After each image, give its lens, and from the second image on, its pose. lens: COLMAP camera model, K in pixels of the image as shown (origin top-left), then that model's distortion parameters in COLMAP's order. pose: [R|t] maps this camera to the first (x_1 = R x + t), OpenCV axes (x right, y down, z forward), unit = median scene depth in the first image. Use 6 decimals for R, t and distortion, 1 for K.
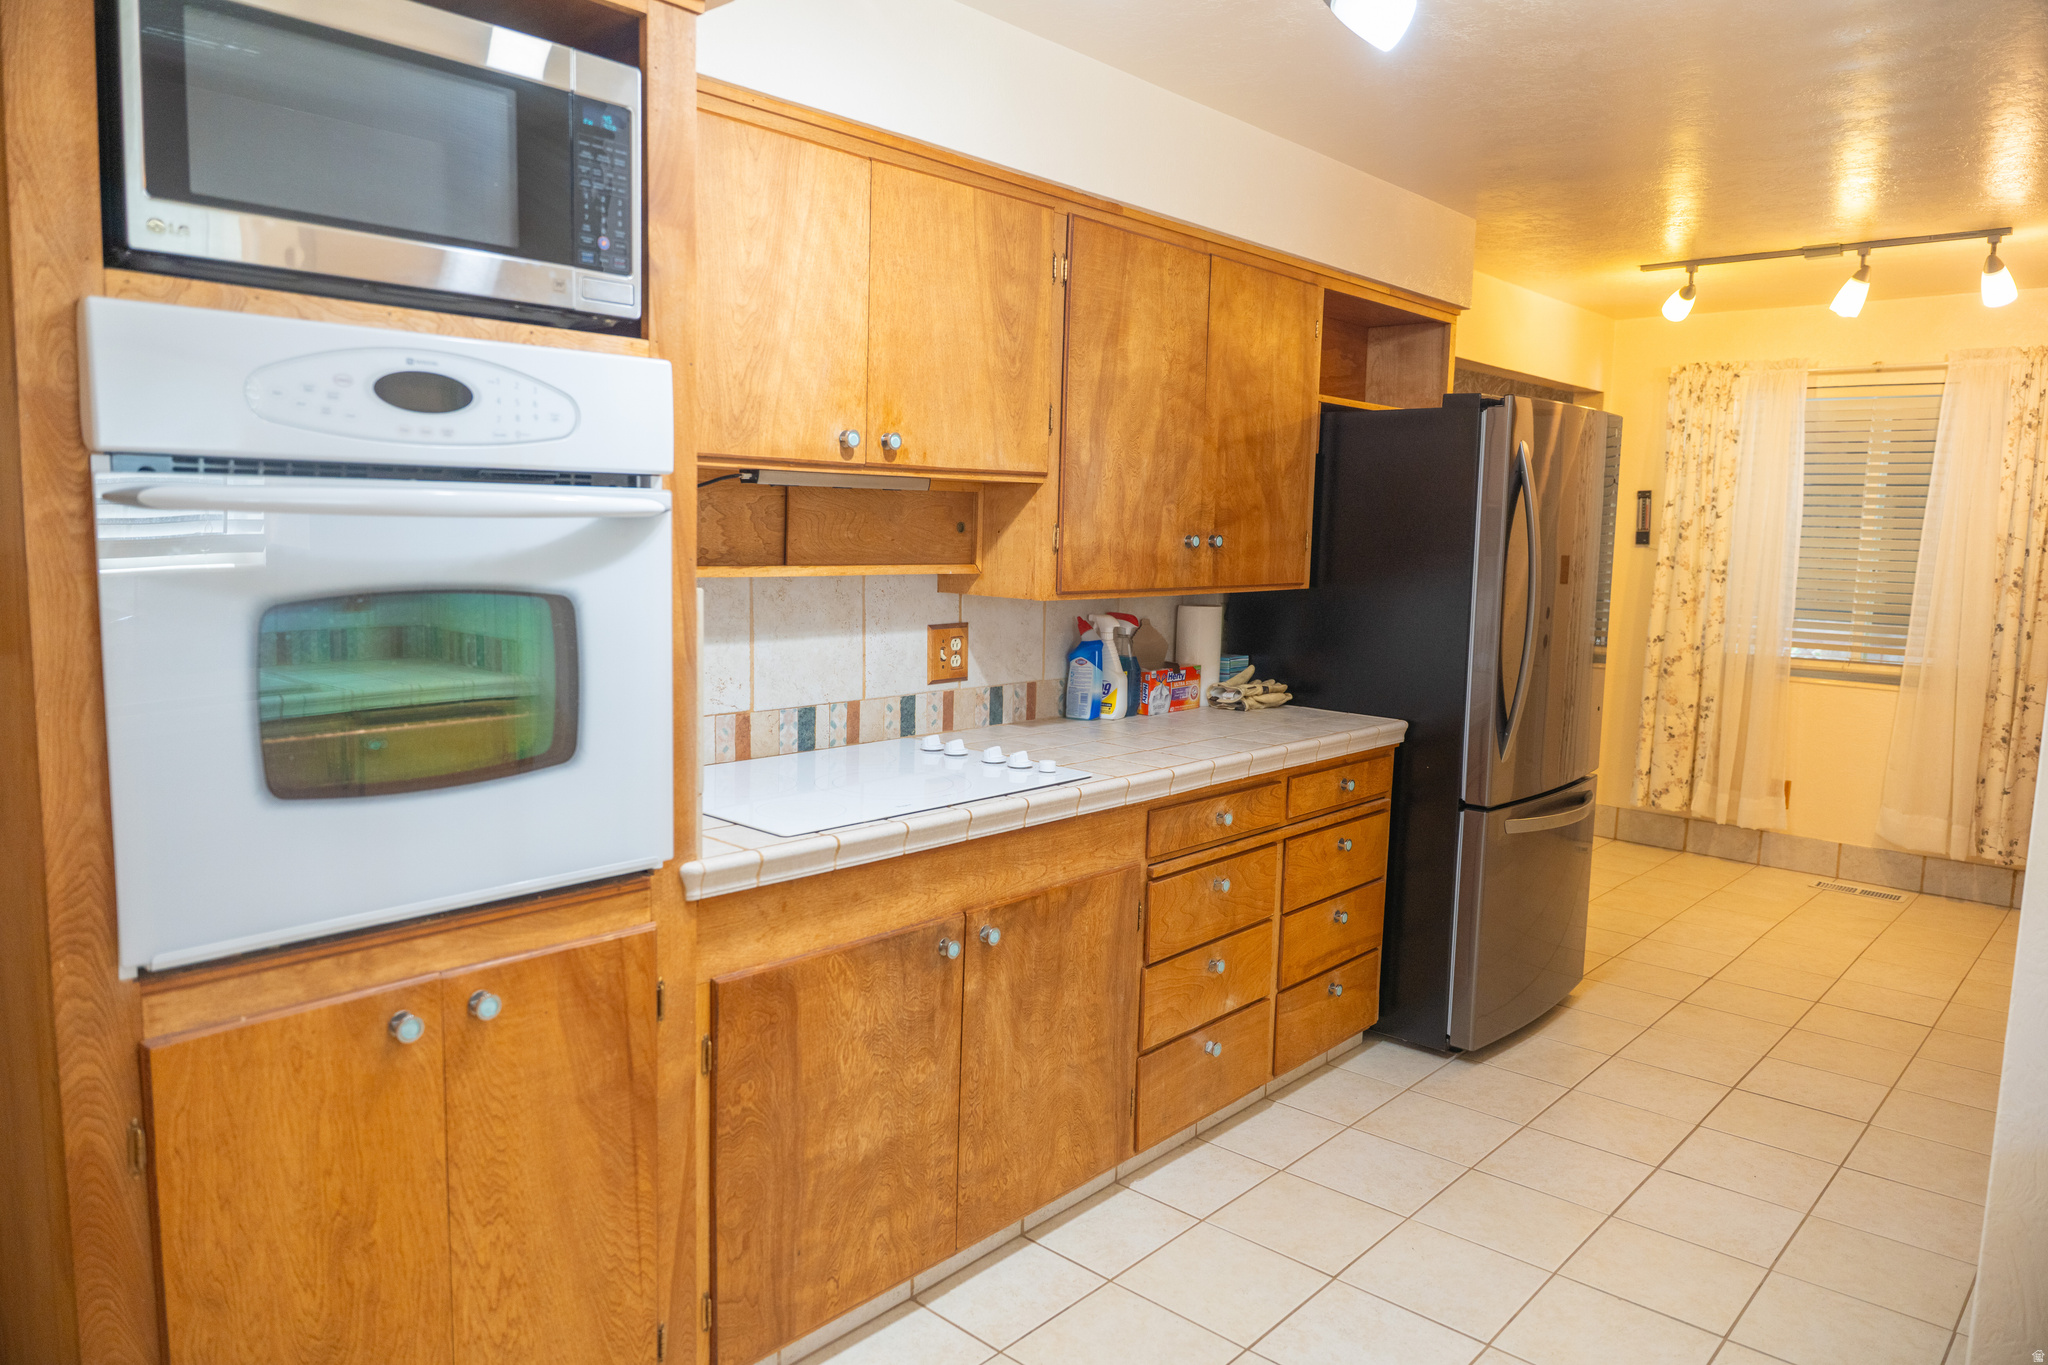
lens RADIAL K [[1363.3, 0, 1024.0], [0, 1363.3, 682.5], [0, 0, 1]] dist [0.002934, -0.010681]
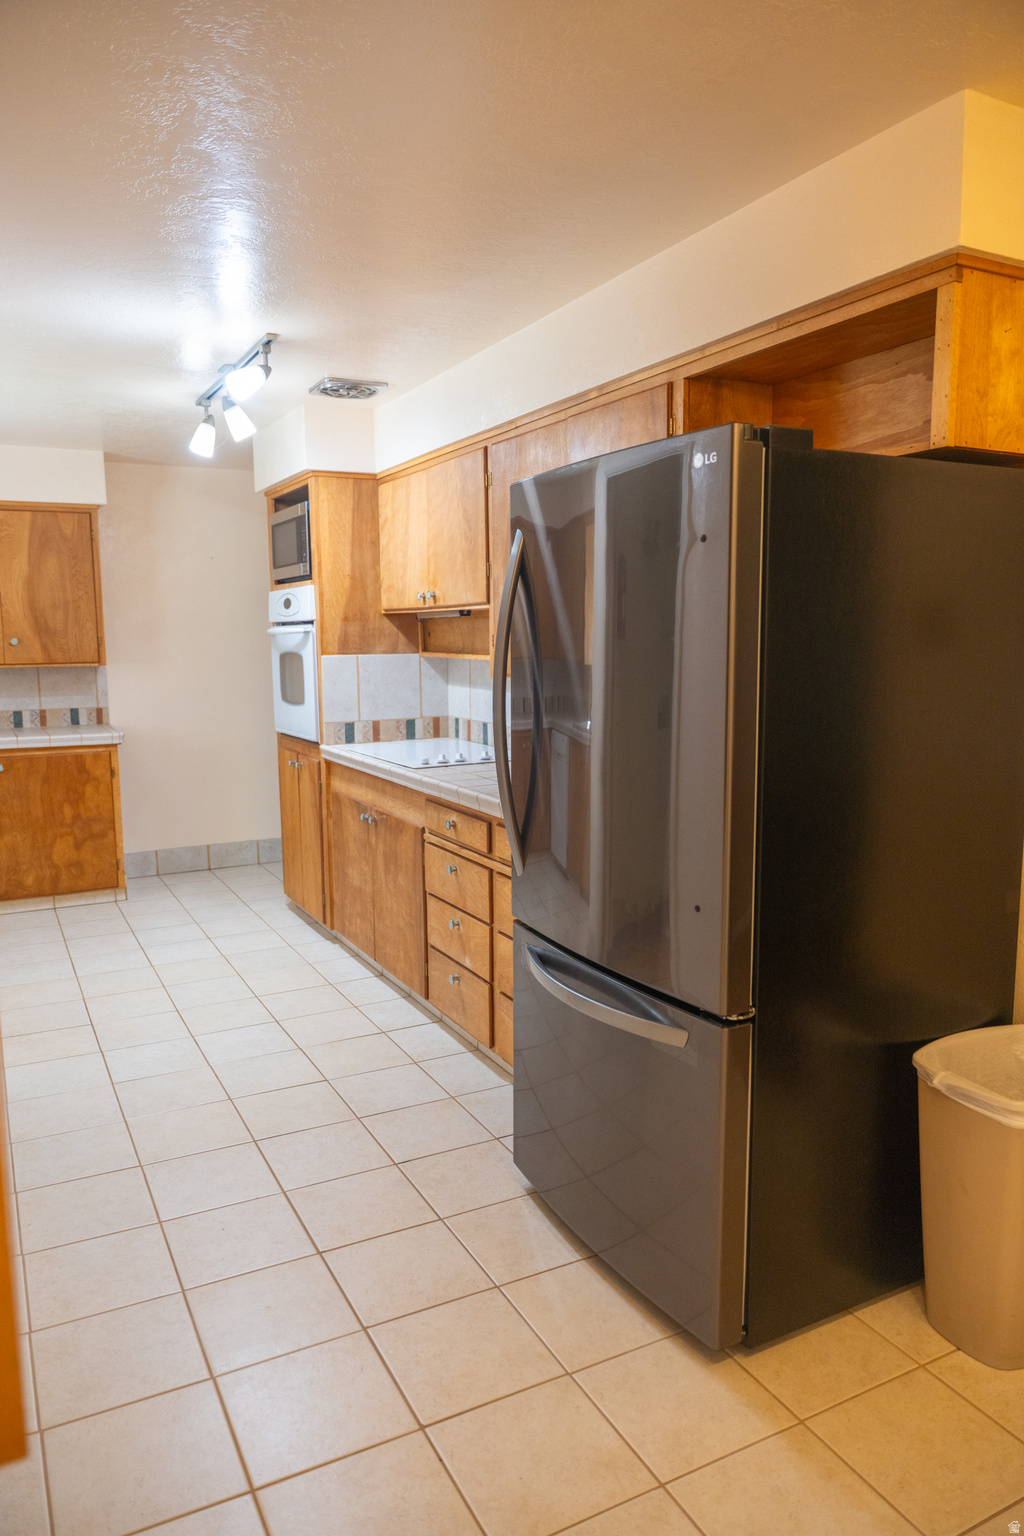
lens RADIAL K [[1059.1, 0, 512.0], [0, 1059.1, 768.0], [0, 0, 1]] dist [0.000904, -0.001893]
pose [[-0.348177, 0.093799, -0.932724, 0.972490], [-0.113951, 0.983368, 0.141429, -0.107620], [0.930477, 0.155527, -0.331698, 1.158666]]
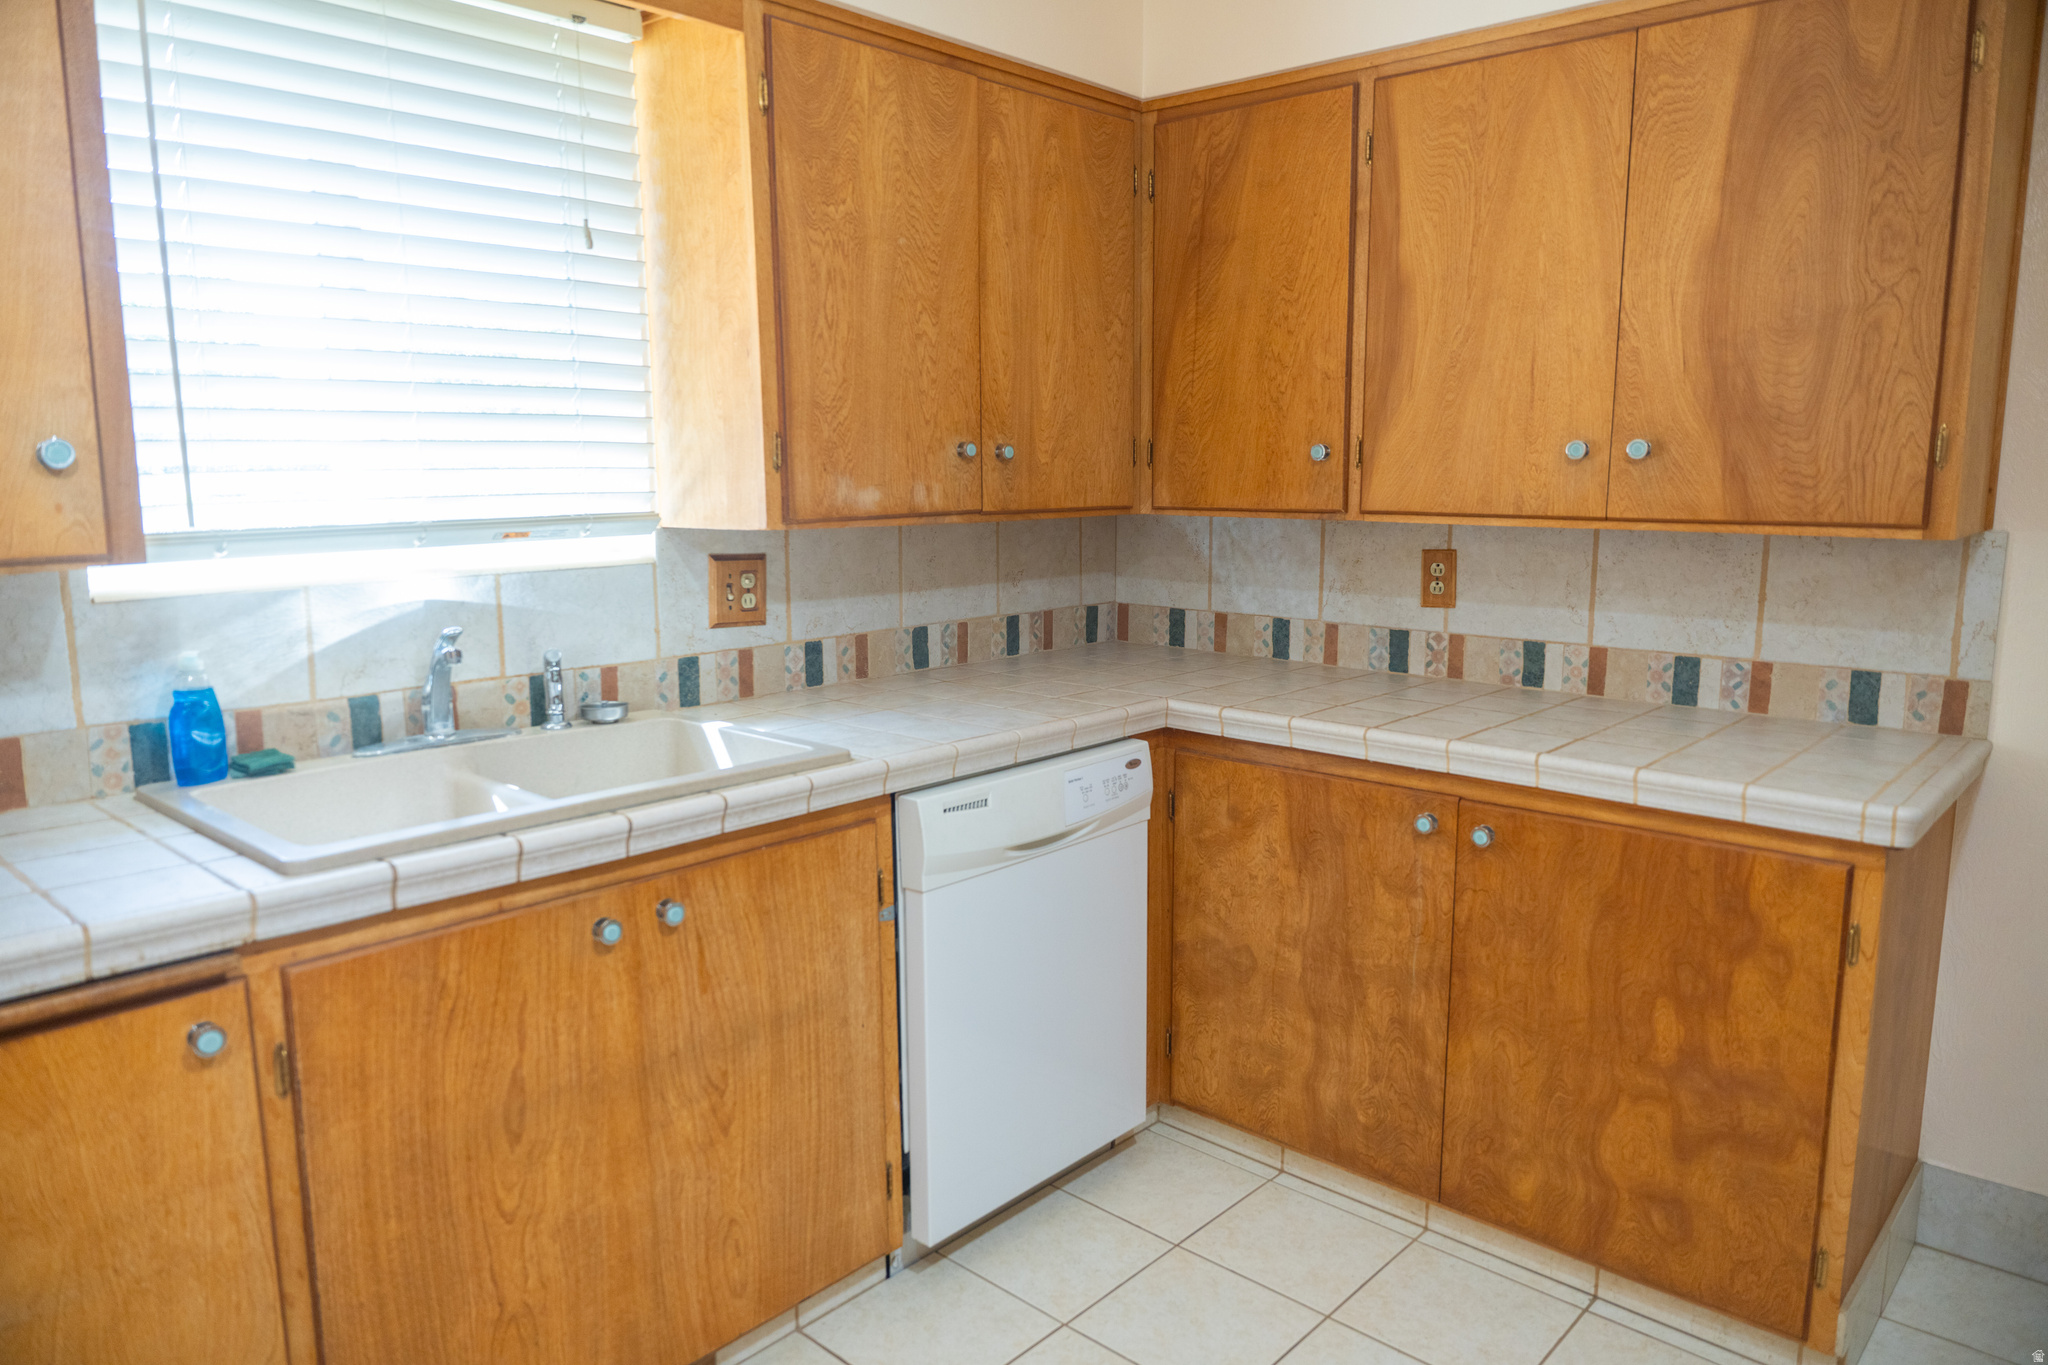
lens RADIAL K [[1363.3, 0, 1024.0], [0, 1363.3, 682.5], [0, 0, 1]] dist [0.002934, -0.010681]
pose [[-0.999719, -0.023684, 0.000753, 0.102152], [-0.022522, 0.959589, 0.280501, -0.058008], [-0.007366, 0.280405, -0.959853, 0.615213]]
